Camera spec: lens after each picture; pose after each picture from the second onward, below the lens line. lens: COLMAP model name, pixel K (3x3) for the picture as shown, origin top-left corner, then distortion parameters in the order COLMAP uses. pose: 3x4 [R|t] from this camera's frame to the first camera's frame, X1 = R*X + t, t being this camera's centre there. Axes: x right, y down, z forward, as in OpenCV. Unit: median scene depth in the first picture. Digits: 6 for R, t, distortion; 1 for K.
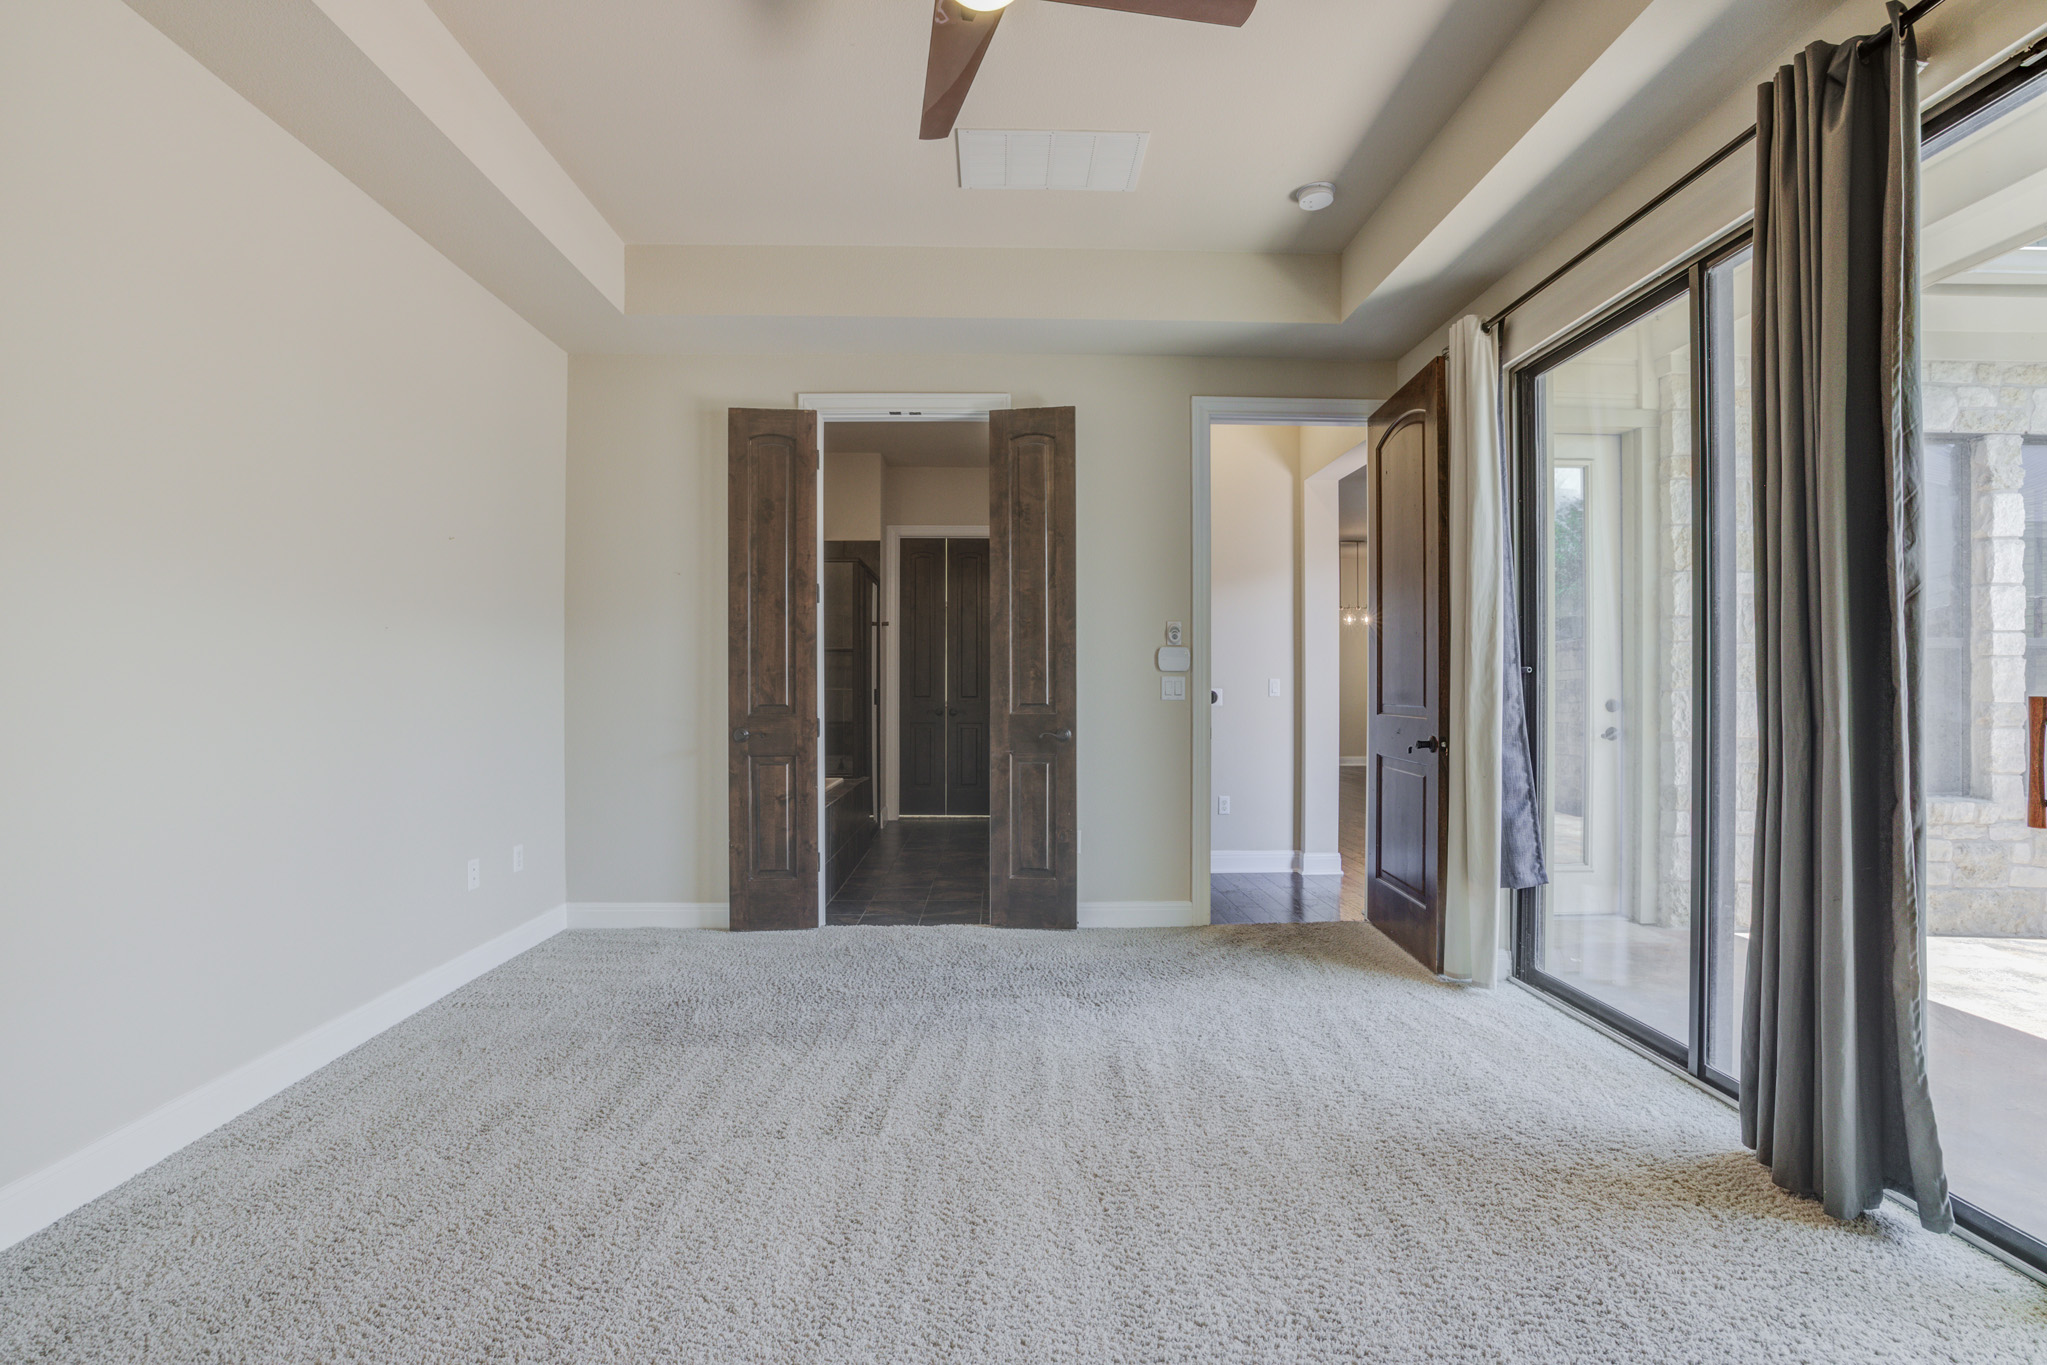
lens RADIAL K [[871.5, 0, 1018.2], [0, 871.5, 686.6], [0, 0, 1]] dist [-0.048329, 0.018159]
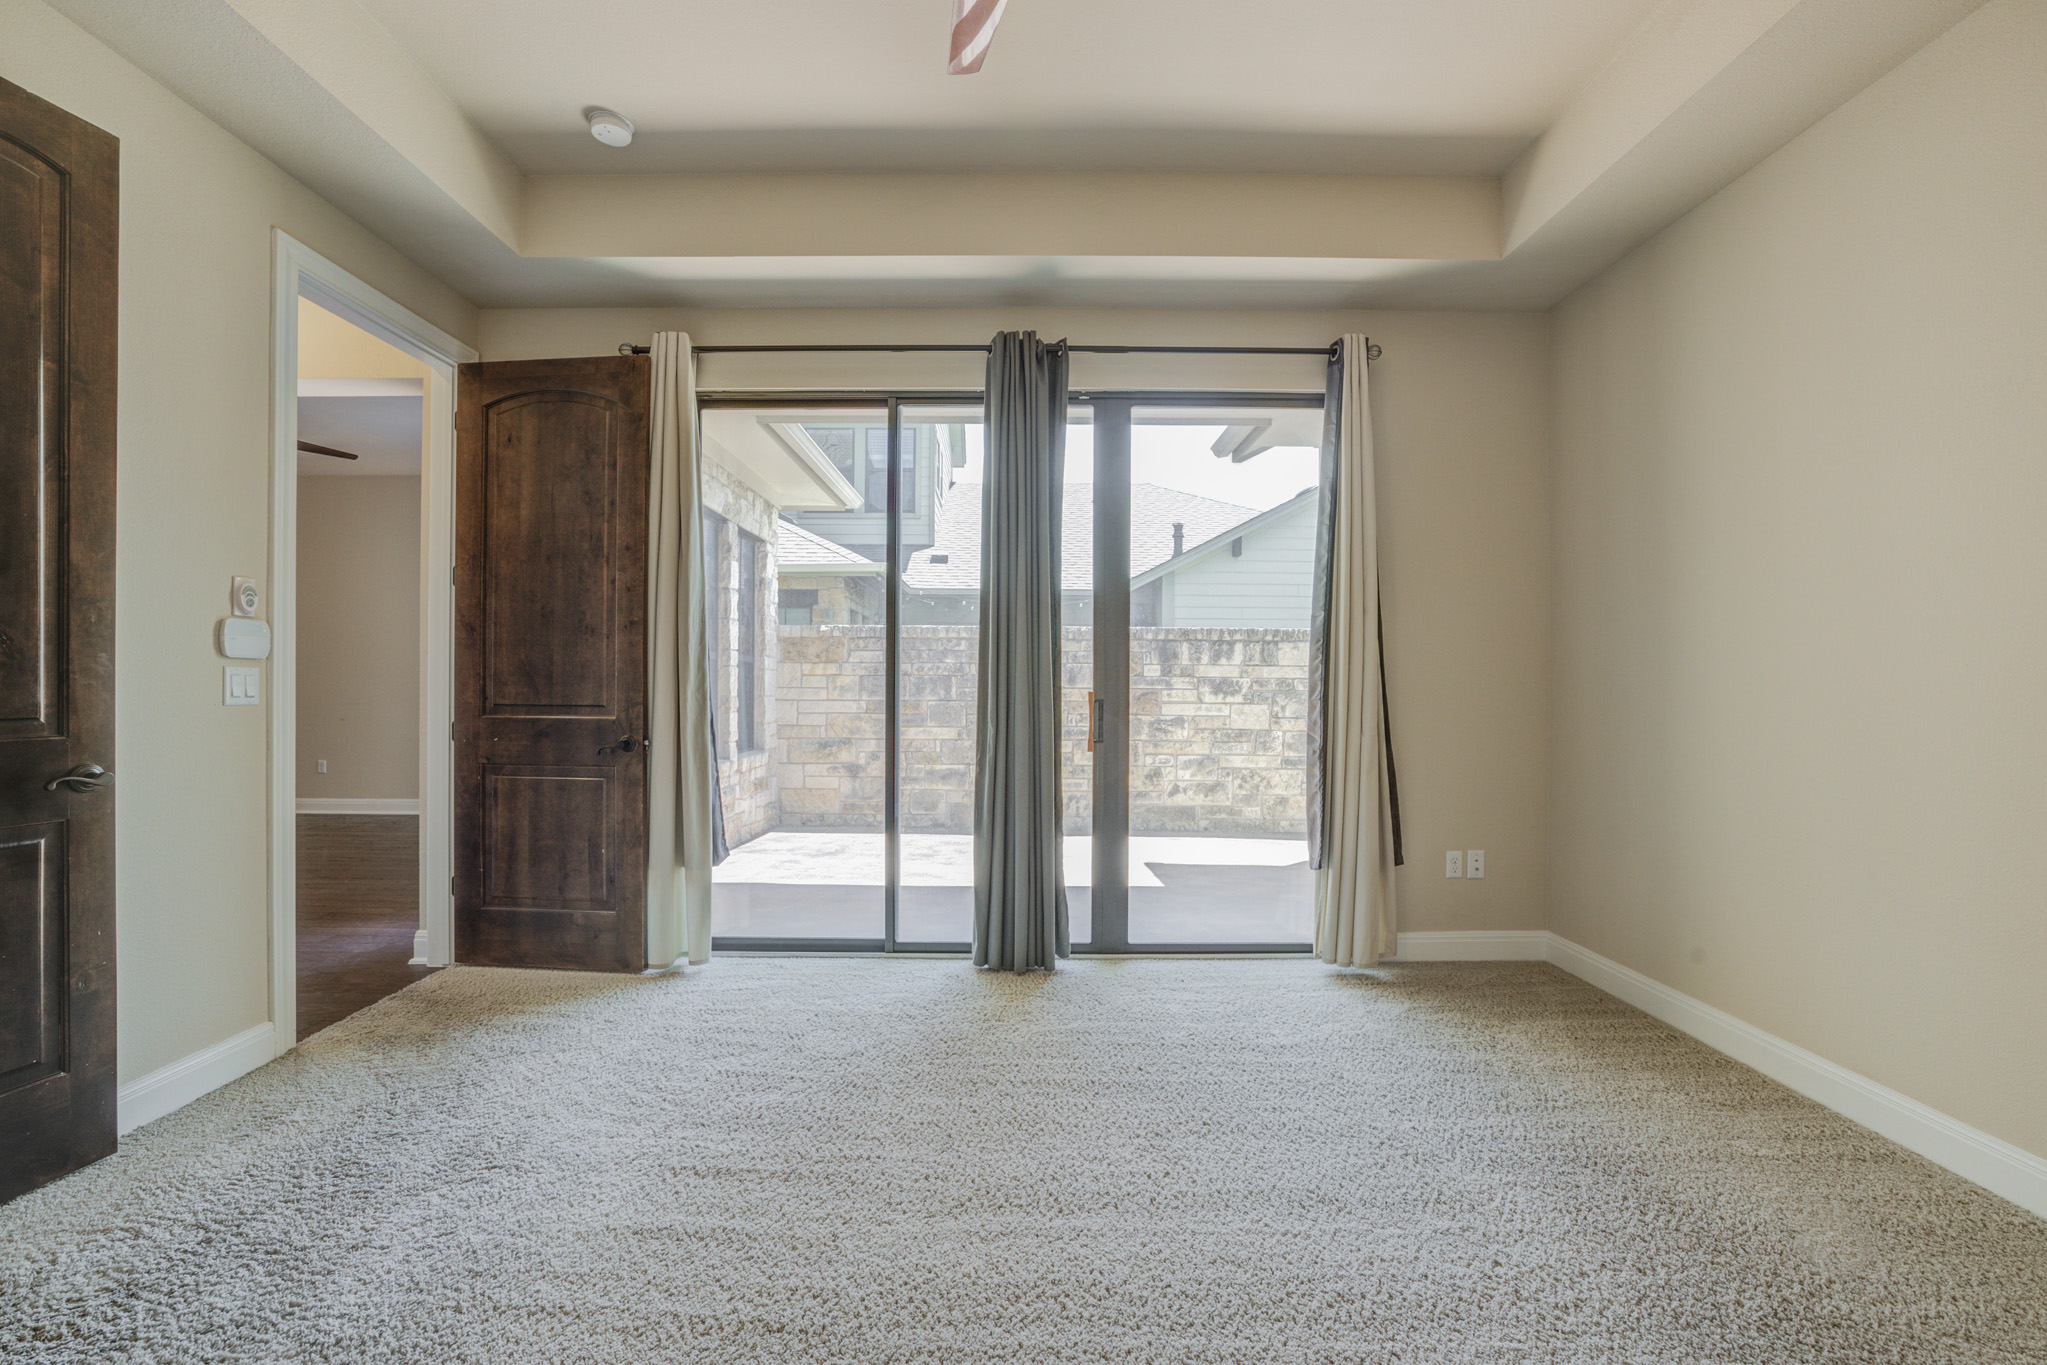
lens RADIAL K [[871.5, 0, 1018.2], [0, 871.5, 686.6], [0, 0, 1]] dist [-0.048329, 0.018159]
pose [[0.032568, -0.002388, 0.999467, -0.607405], [-0.006304, 0.999977, 0.002594, -0.004003], [-0.999450, -0.006385, 0.032552, 0.647722]]
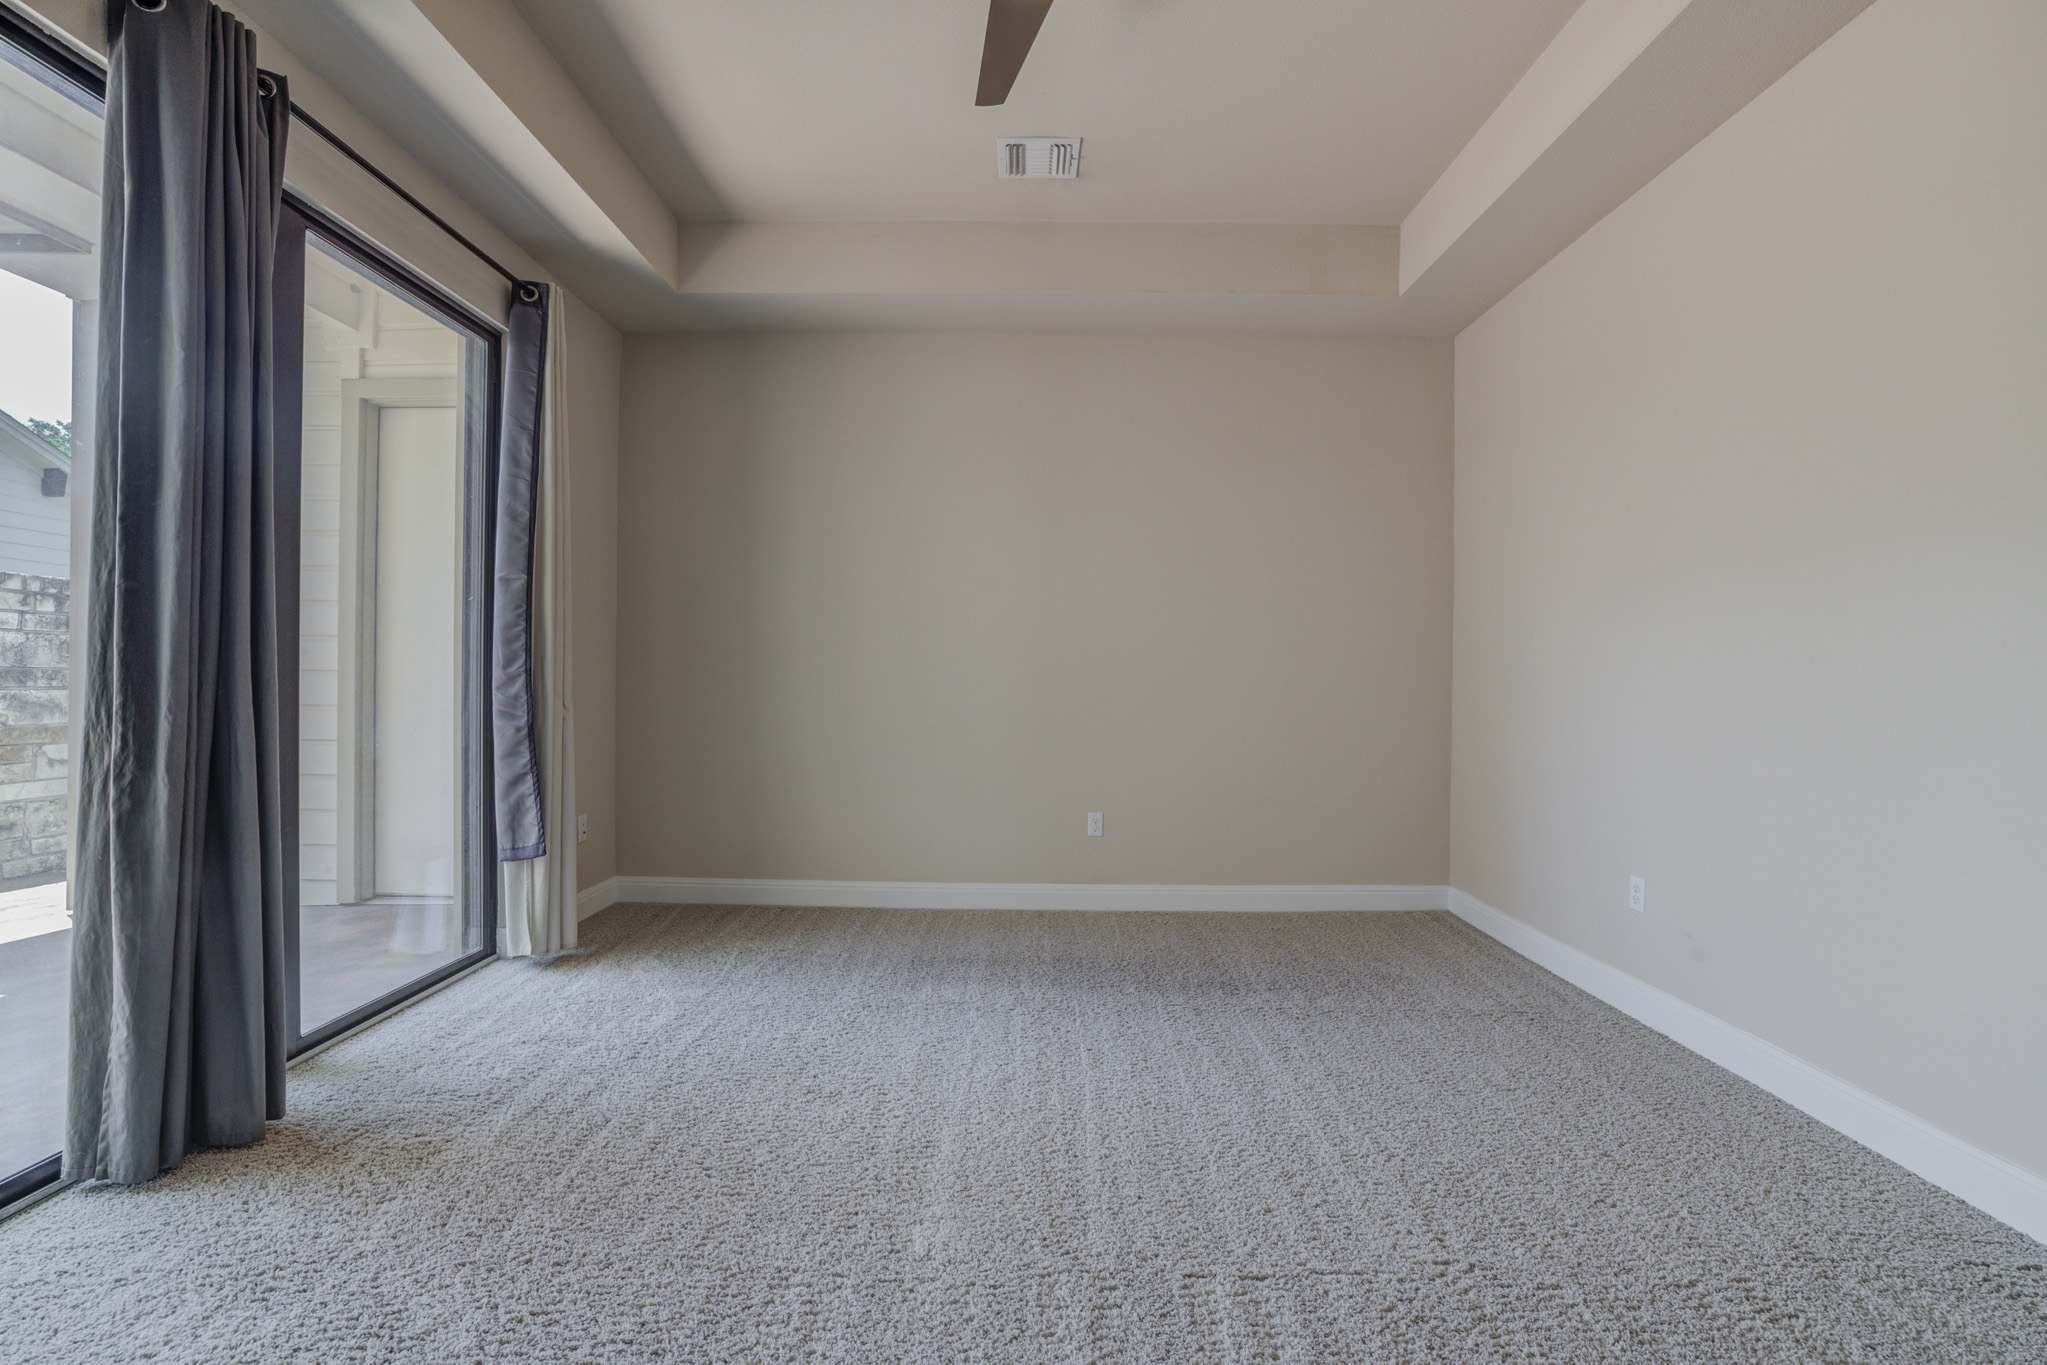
lens RADIAL K [[871.5, 0, 1018.2], [0, 871.5, 686.6], [0, 0, 1]] dist [-0.048329, 0.018159]
pose [[-0.999051, -0.019654, 0.038864, -0.034685], [-0.019443, 0.999794, 0.005794, 0.014056], [-0.038970, 0.005033, -0.999228, 1.352574]]
